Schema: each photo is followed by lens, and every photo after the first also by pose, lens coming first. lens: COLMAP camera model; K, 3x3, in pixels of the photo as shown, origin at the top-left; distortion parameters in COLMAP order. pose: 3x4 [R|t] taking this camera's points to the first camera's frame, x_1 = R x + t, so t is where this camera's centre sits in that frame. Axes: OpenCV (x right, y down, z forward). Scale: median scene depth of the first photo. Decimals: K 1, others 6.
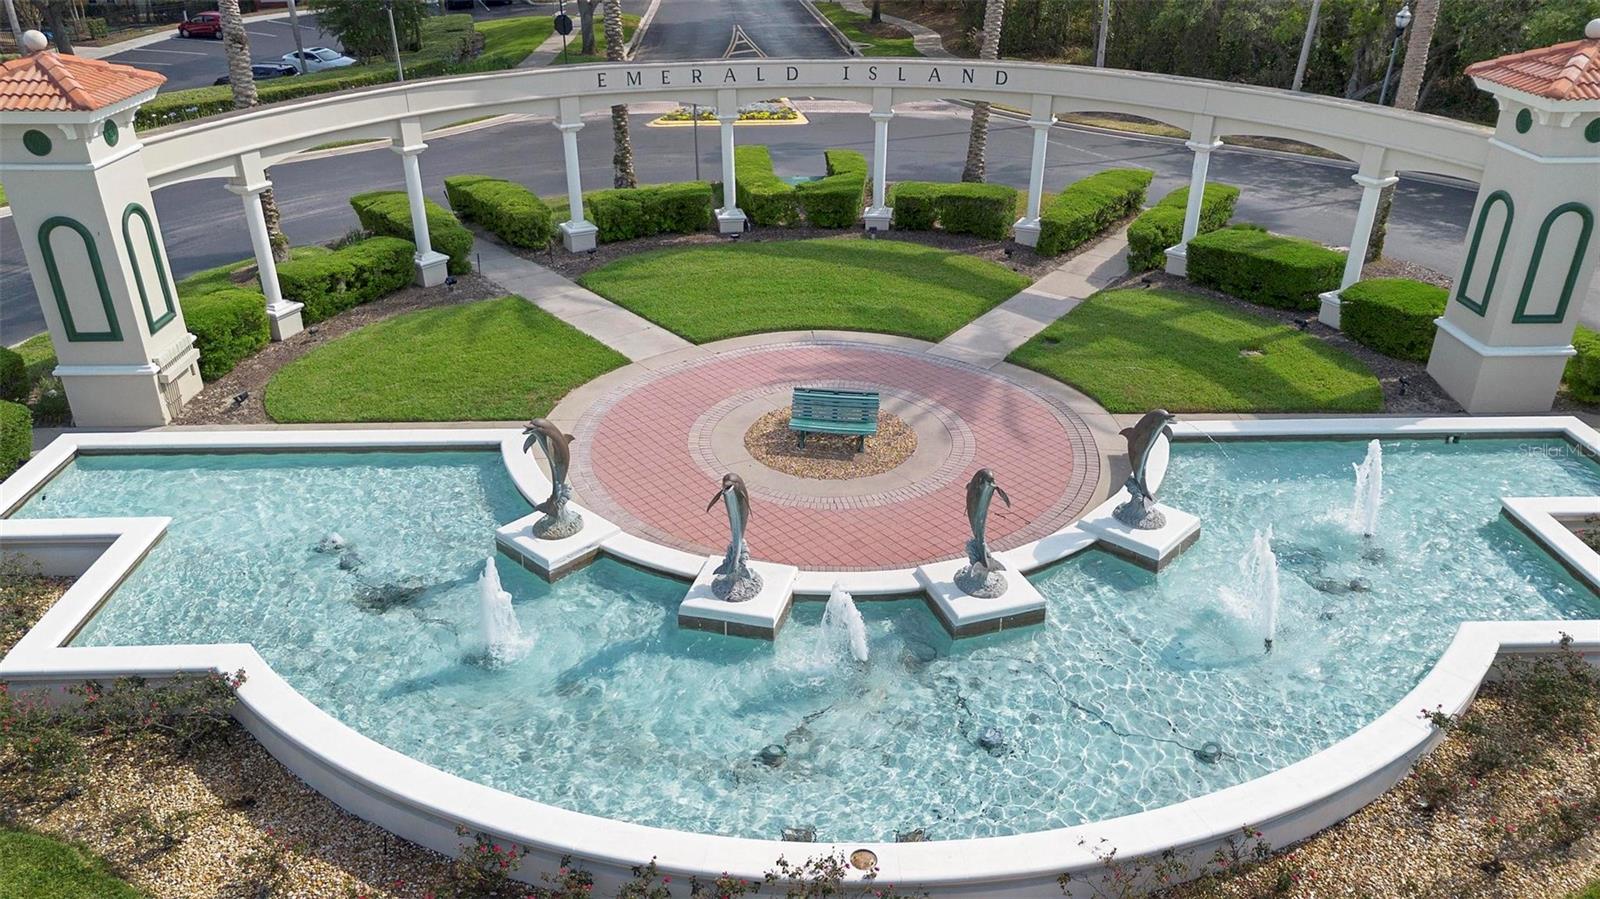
lens RADIAL K [[1133.2, 0, 800.0], [0, 1133.2, 449.5], [0, 0, 1]] dist [0.080142, -0.087100]
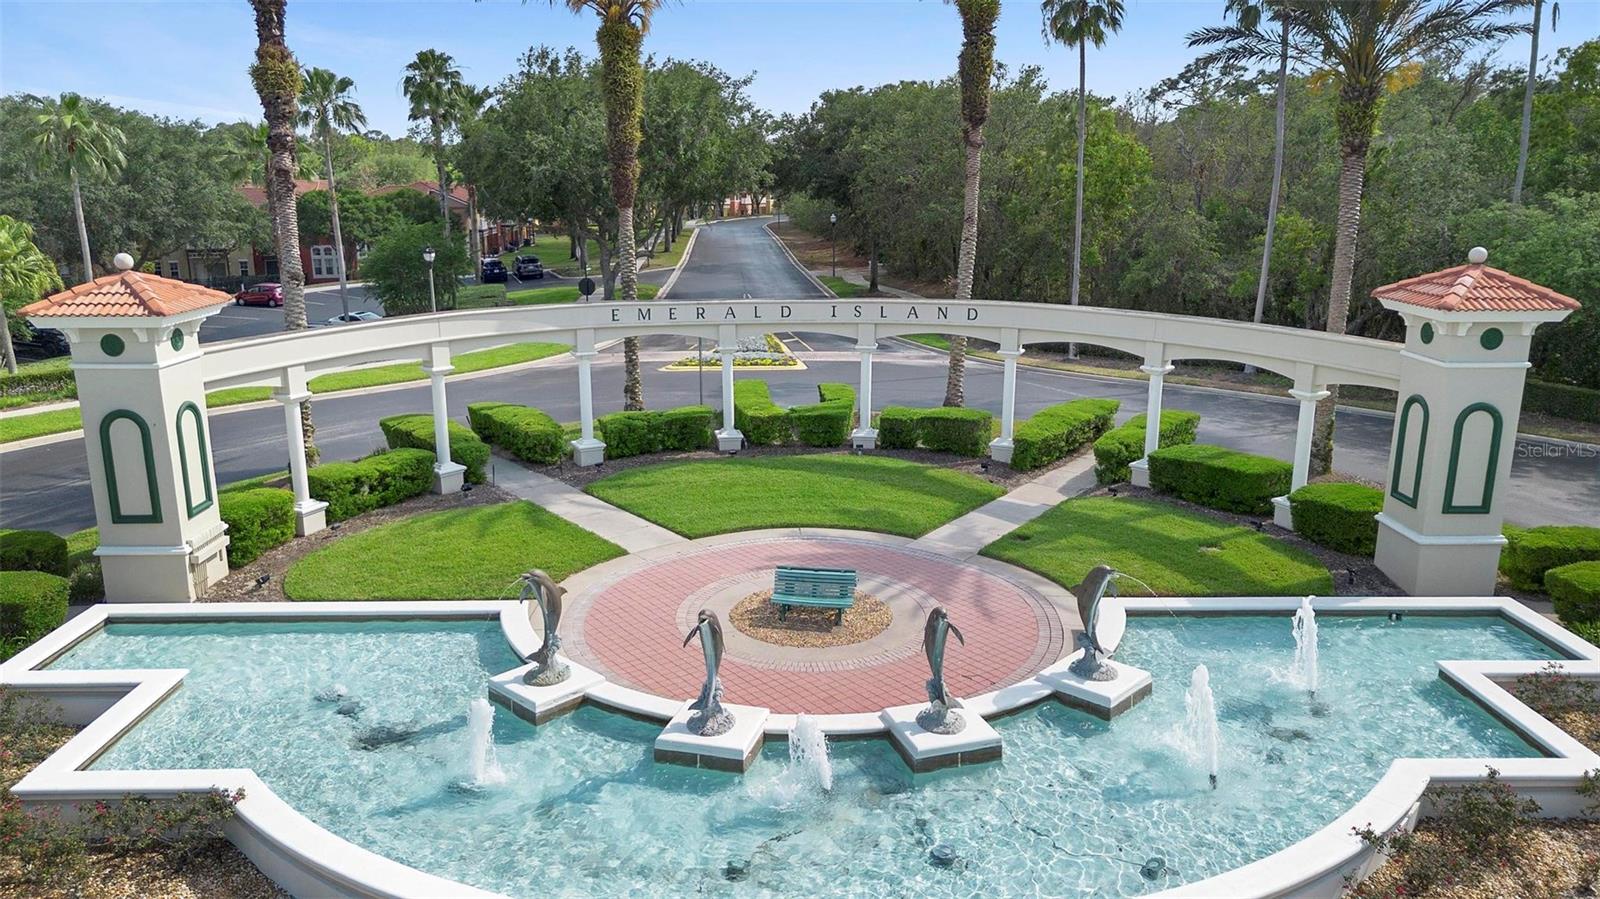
lens RADIAL K [[1133.2, 0, 800.0], [0, 1133.2, 449.5], [0, 0, 1]] dist [0.080142, -0.087100]
pose [[0.999933, 0.002040, -0.011408, 0.026685], [-0.004624, 0.972871, -0.231301, 0.079302], [0.010626, 0.231338, 0.972815, -0.064919]]
